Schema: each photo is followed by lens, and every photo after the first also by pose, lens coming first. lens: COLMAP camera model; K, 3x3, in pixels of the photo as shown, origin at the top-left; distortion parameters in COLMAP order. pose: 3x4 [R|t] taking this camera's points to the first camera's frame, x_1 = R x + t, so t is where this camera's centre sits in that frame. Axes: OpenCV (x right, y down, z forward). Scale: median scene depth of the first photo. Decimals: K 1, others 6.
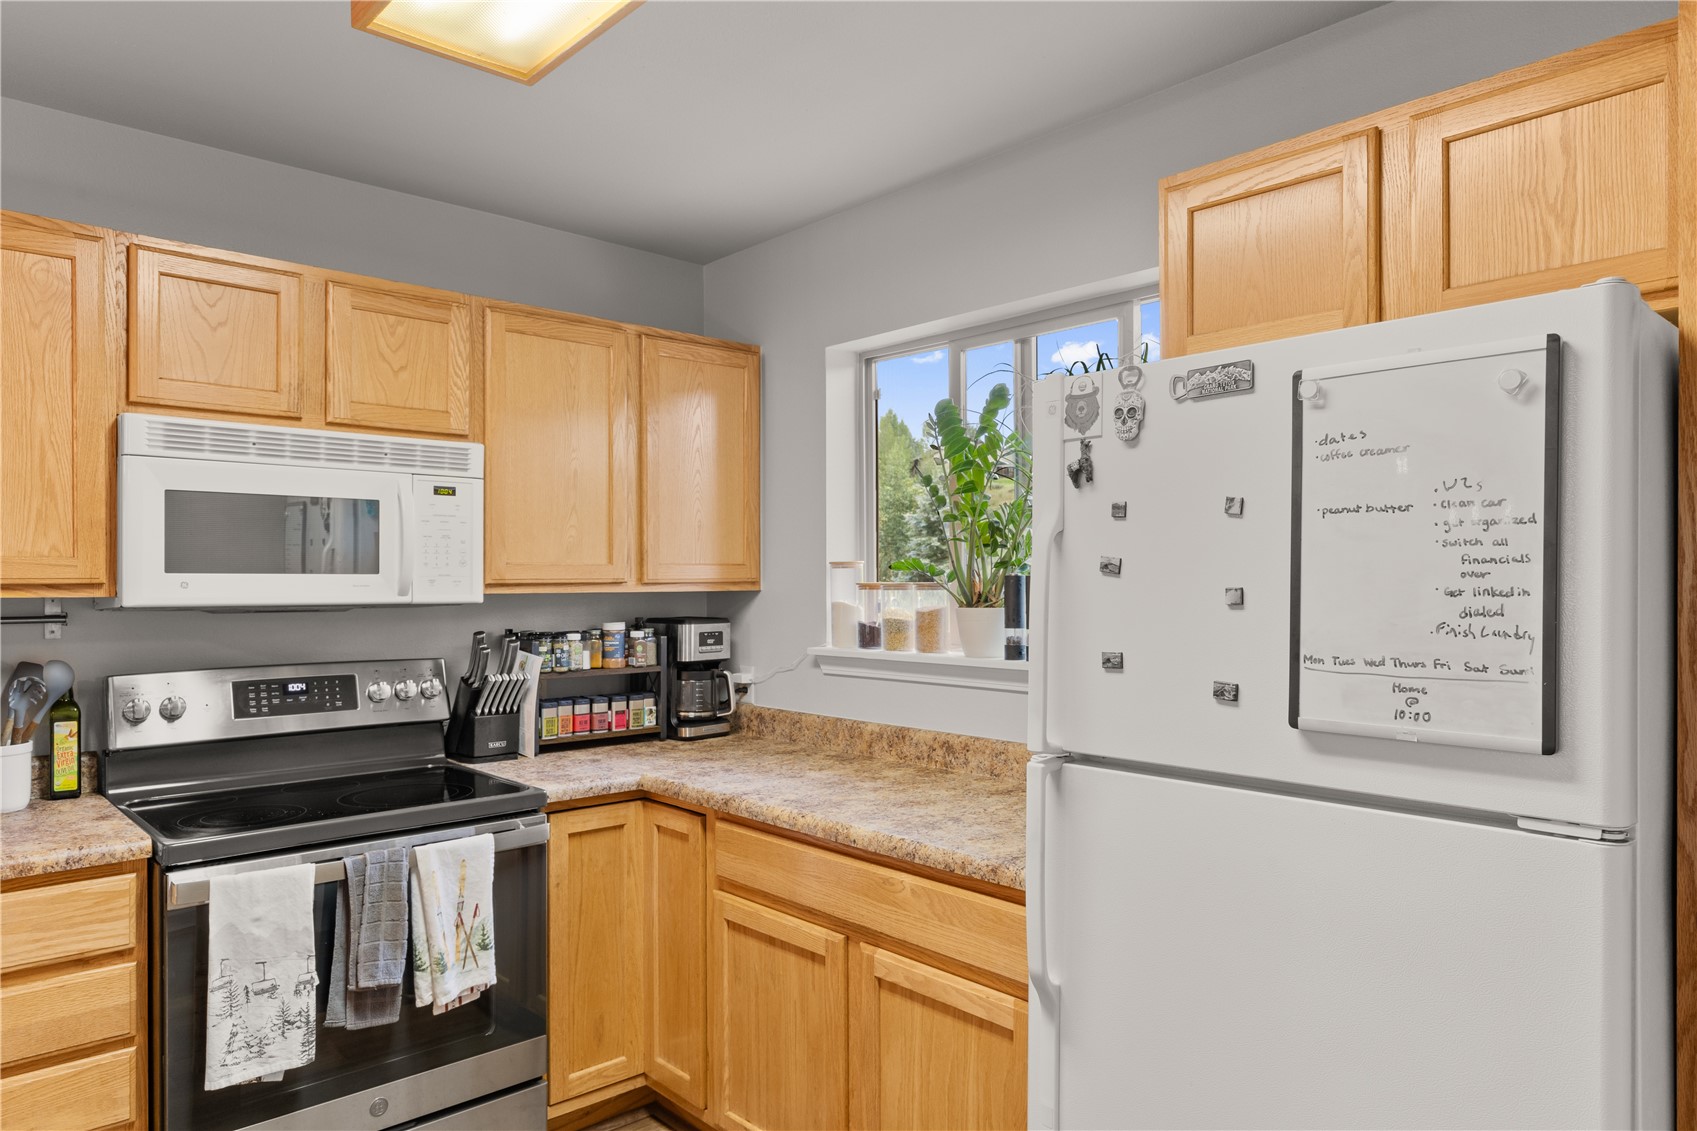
lens RADIAL K [[1081.9, 0, 859.8], [0, 1081.9, 578.8], [0, 0, 1]] dist [0.001749, -0.000745]
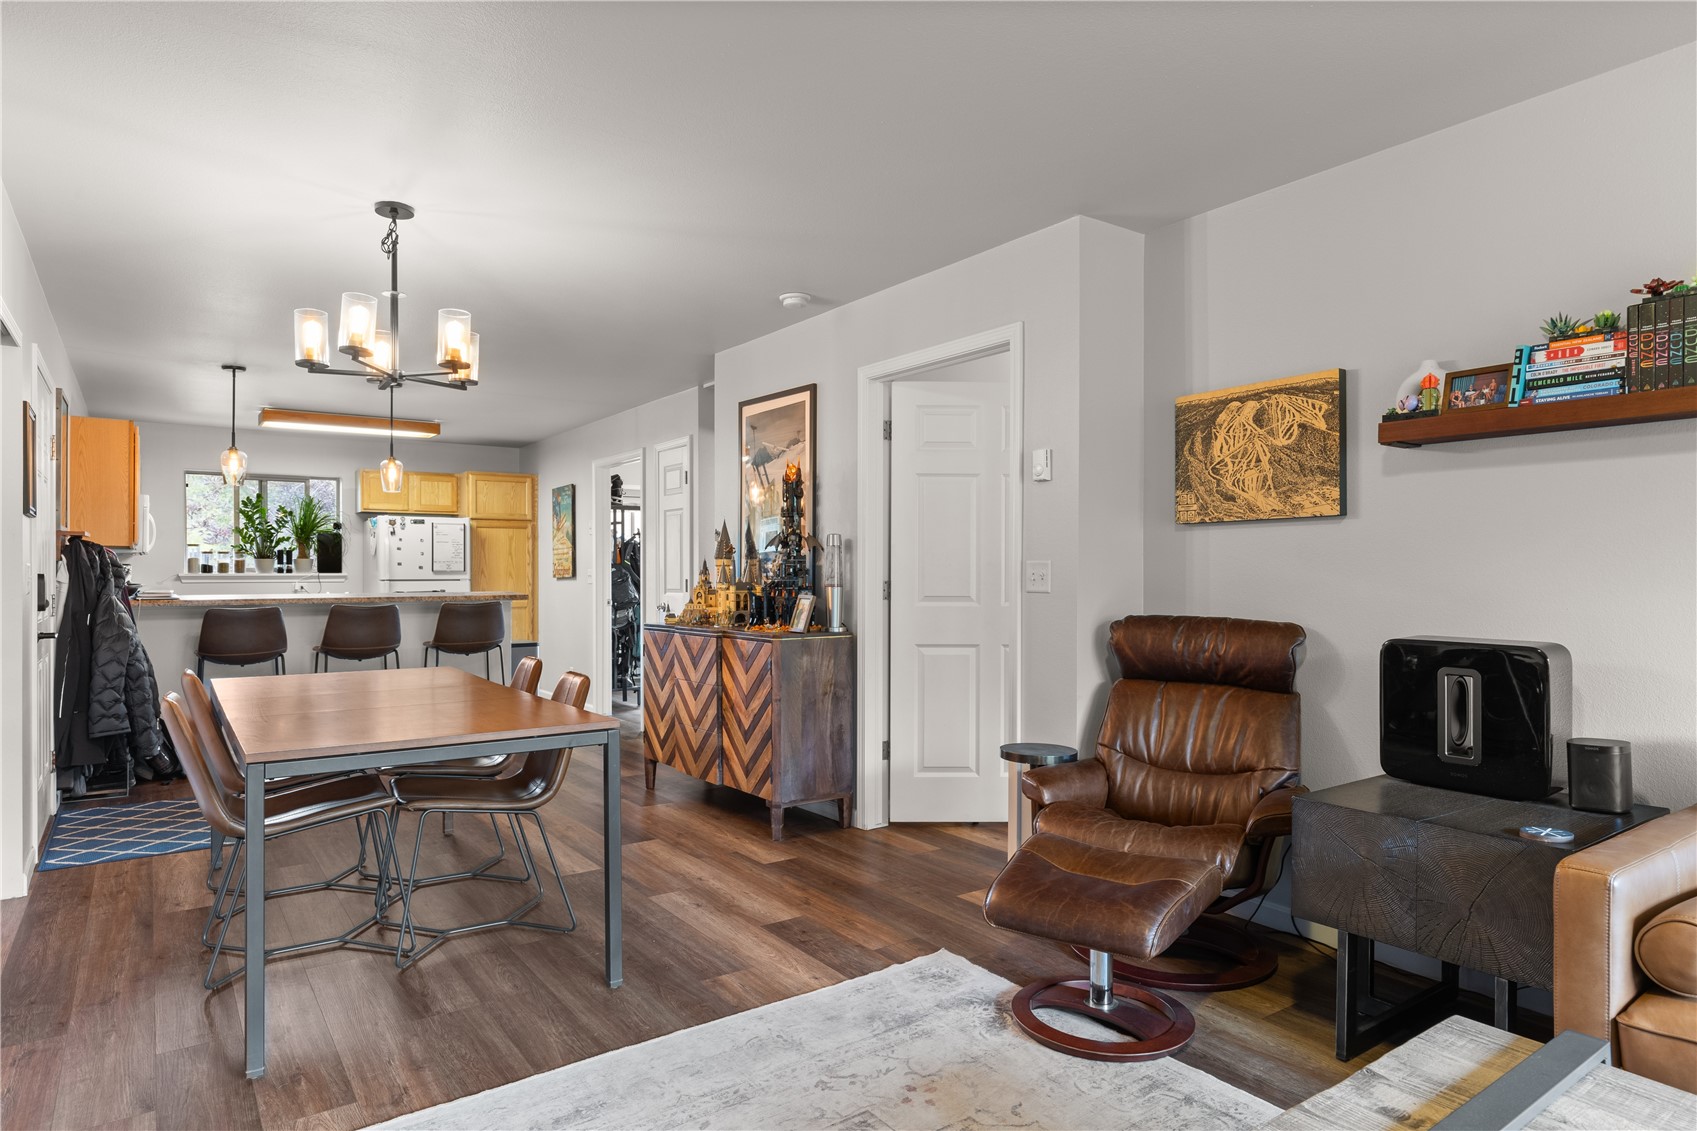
lens RADIAL K [[980.9, 0, 848.5], [0, 980.9, 565.5], [0, 0, 1]] dist [-0.001947, -0.003624]
pose [[0.120877, 0.005092, 0.992654, -2.902851], [-0.001058, 0.999987, -0.005001, 0.063941], [-0.992667, -0.000446, 0.120881, -1.288542]]
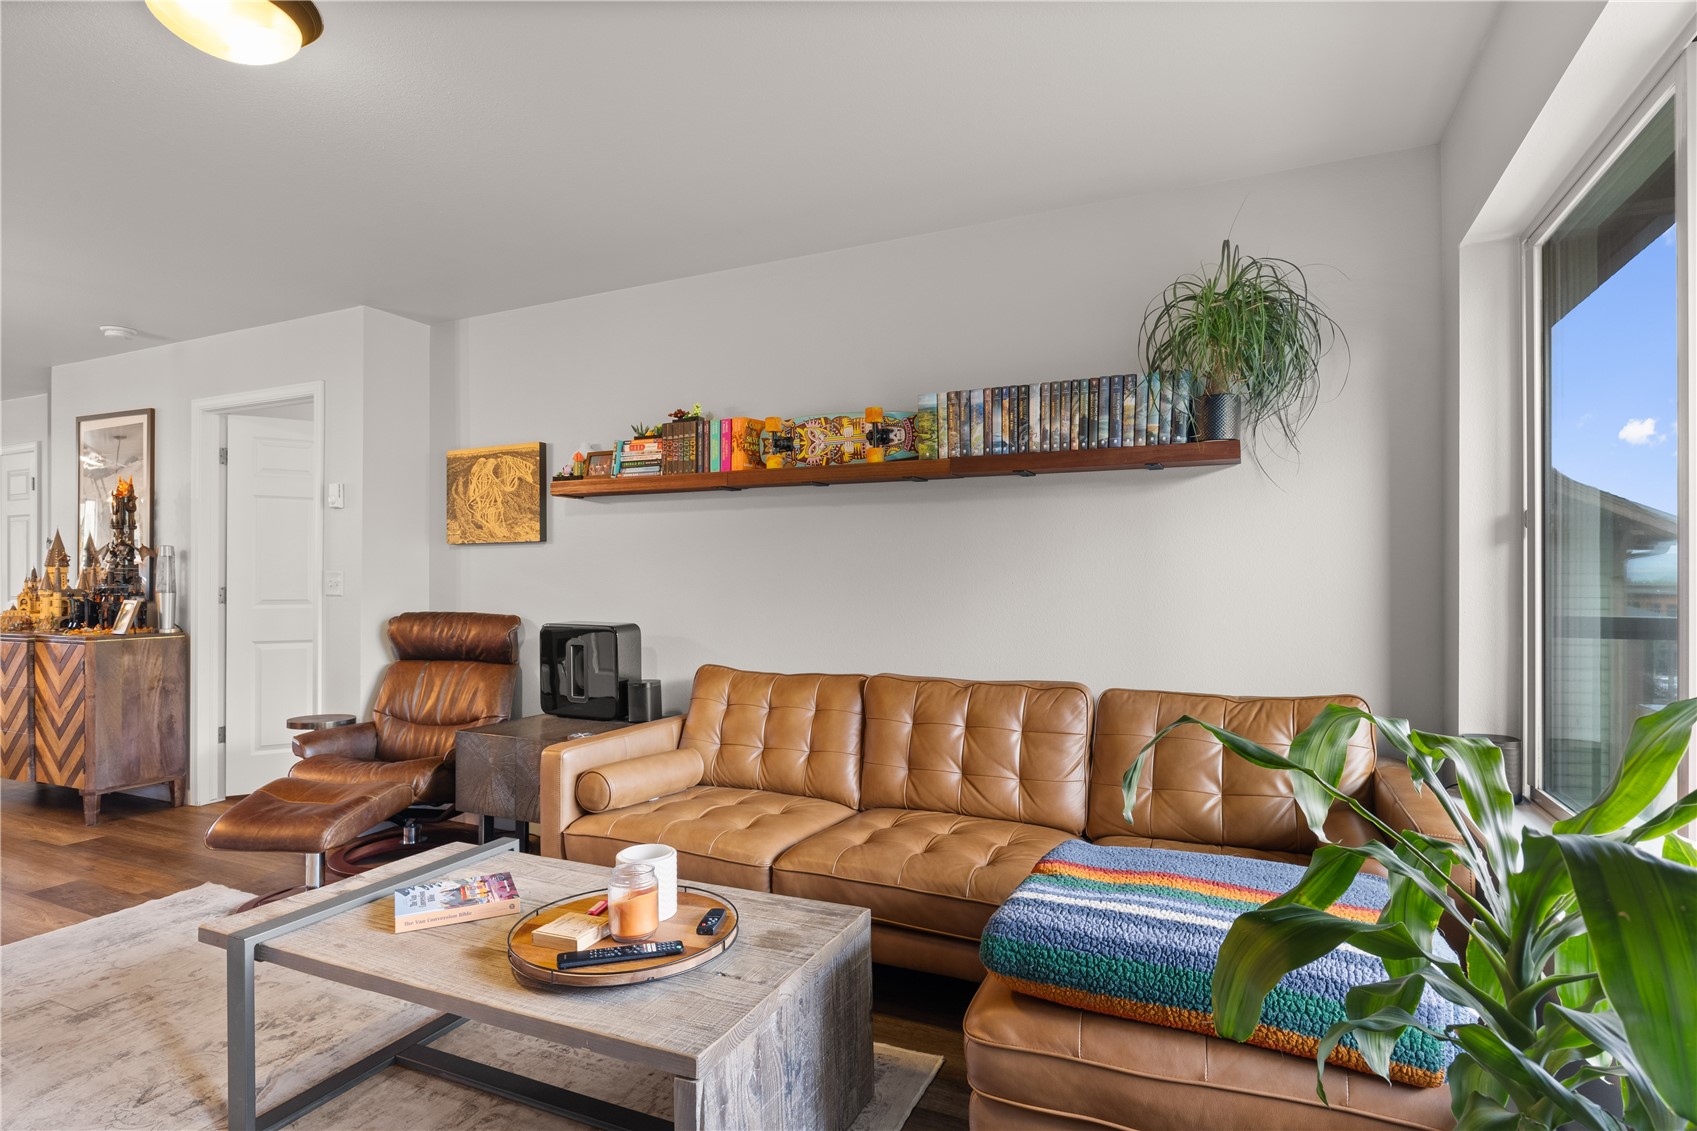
lens RADIAL K [[864.6, 0, 855.1], [0, 864.6, 570.0], [0, 0, 1]] dist [-0.000880, -0.000160]
pose [[-0.385511, 0.005442, 0.922687, -3.514660], [-0.001585, 0.999977, -0.006560, 0.052909], [-0.922702, -0.003992, -0.385493, -1.866649]]
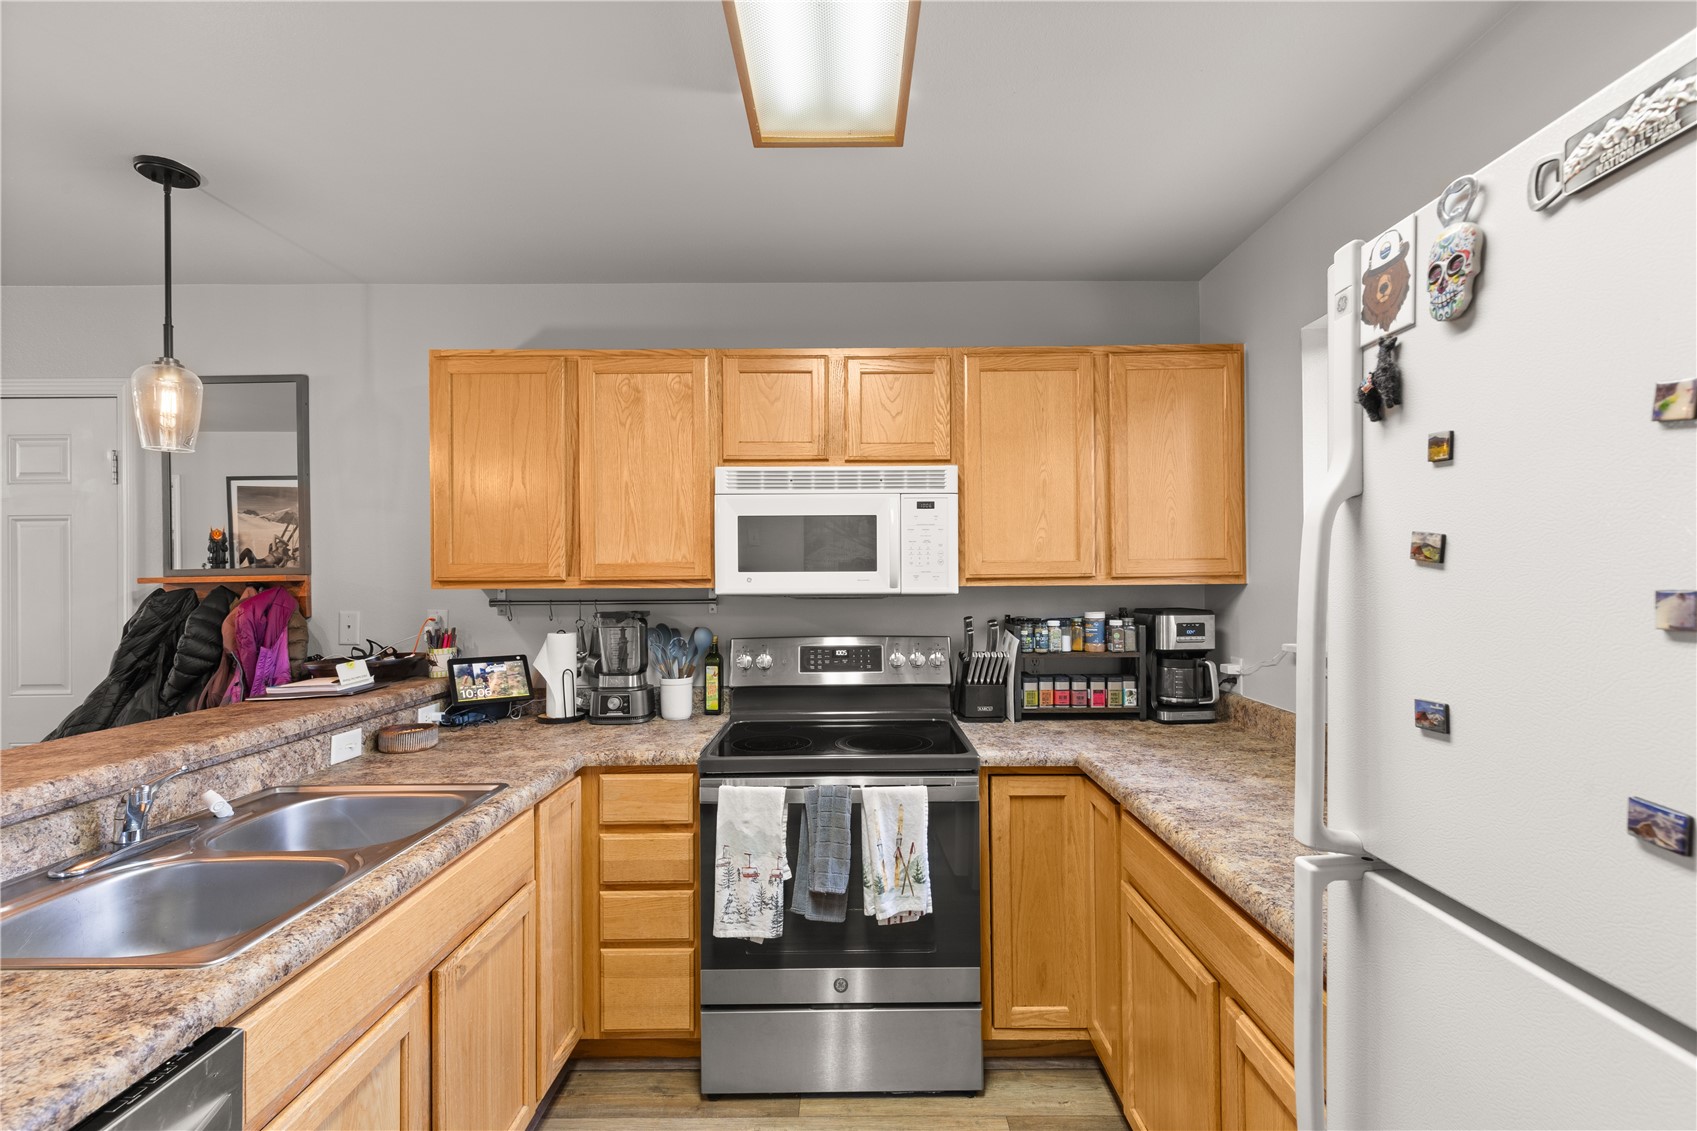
lens RADIAL K [[766.0, 0, 852.0], [0, 766.0, 568.9], [0, 0, 1]] dist [0.003369, 0.000238]
pose [[0.733551, -0.010484, -0.679554, 0.164008], [0.006862, 0.999944, -0.008020, -0.000043], [0.679600, 0.001220, 0.733582, 0.289669]]
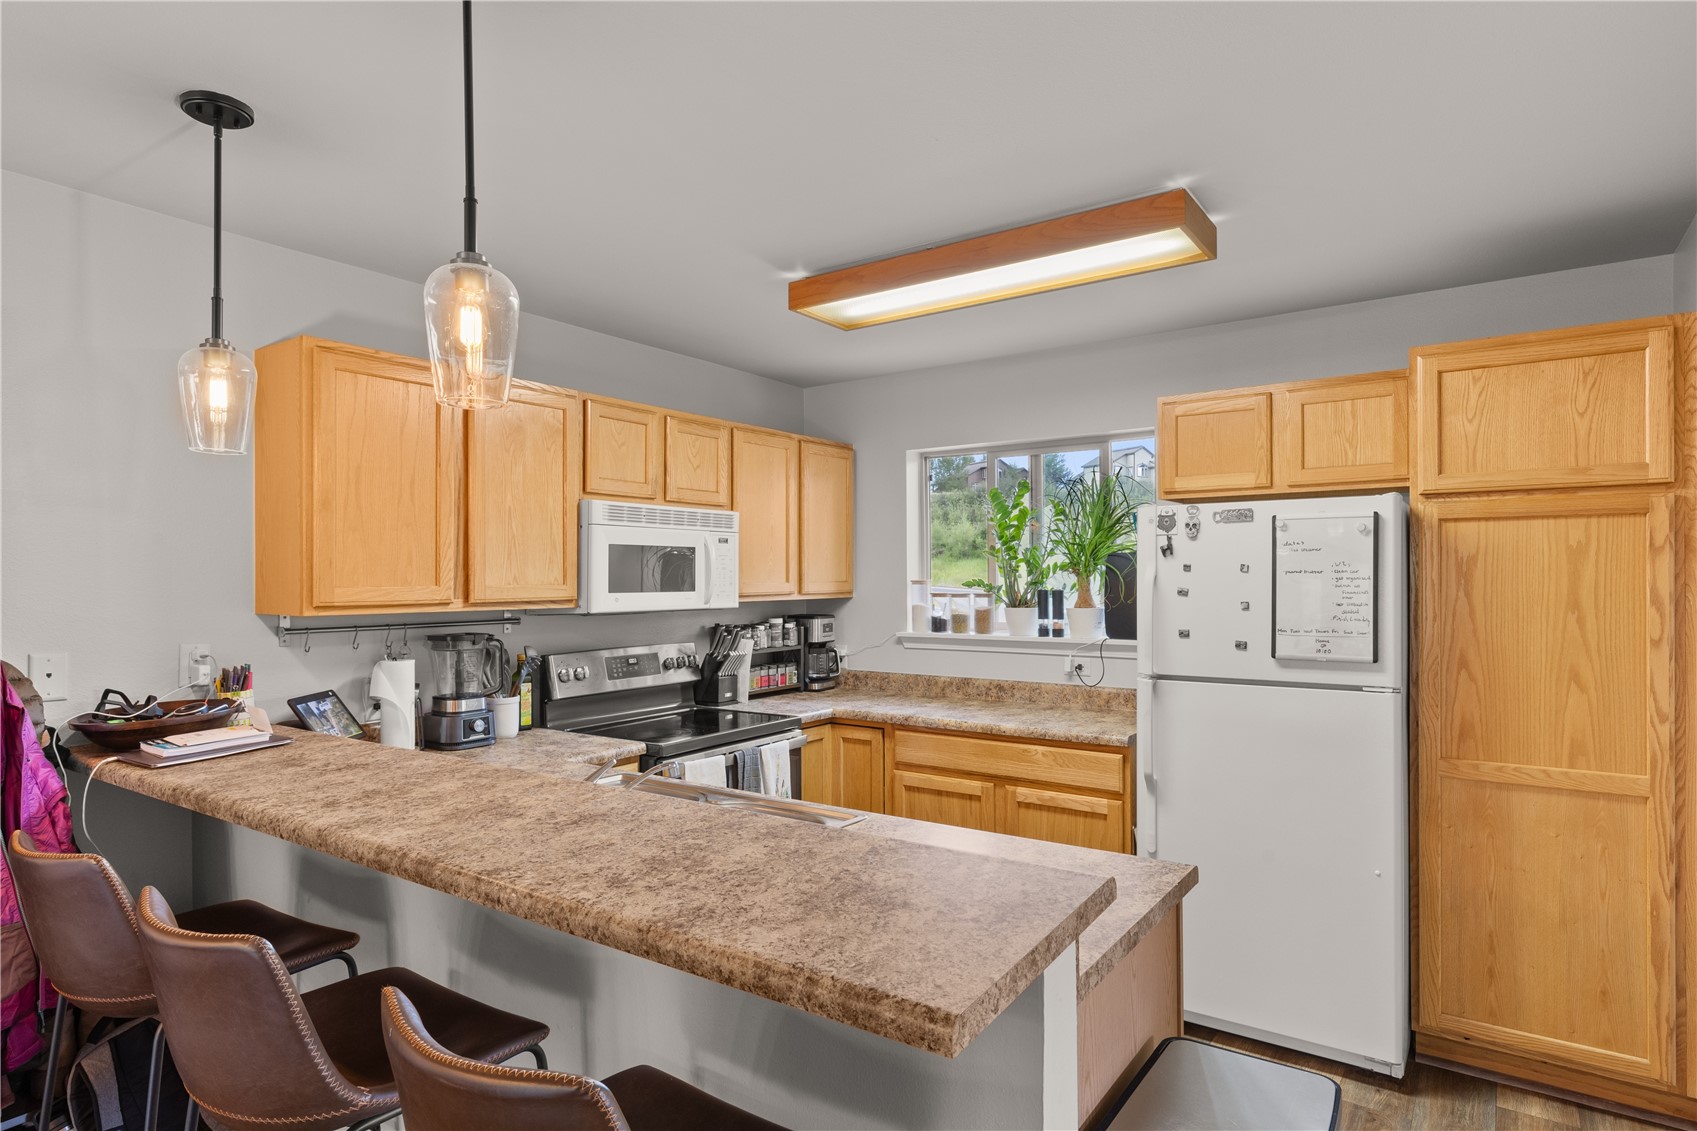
lens RADIAL K [[929.0, 0, 851.3], [0, 929.0, 574.5], [0, 0, 1]] dist [0.003280, 0.000193]
pose [[0.977306, -0.002058, 0.211823, -0.502399], [0.002429, 0.999996, -0.001493, -0.027308], [-0.211819, 0.001974, 0.977307, -0.445773]]
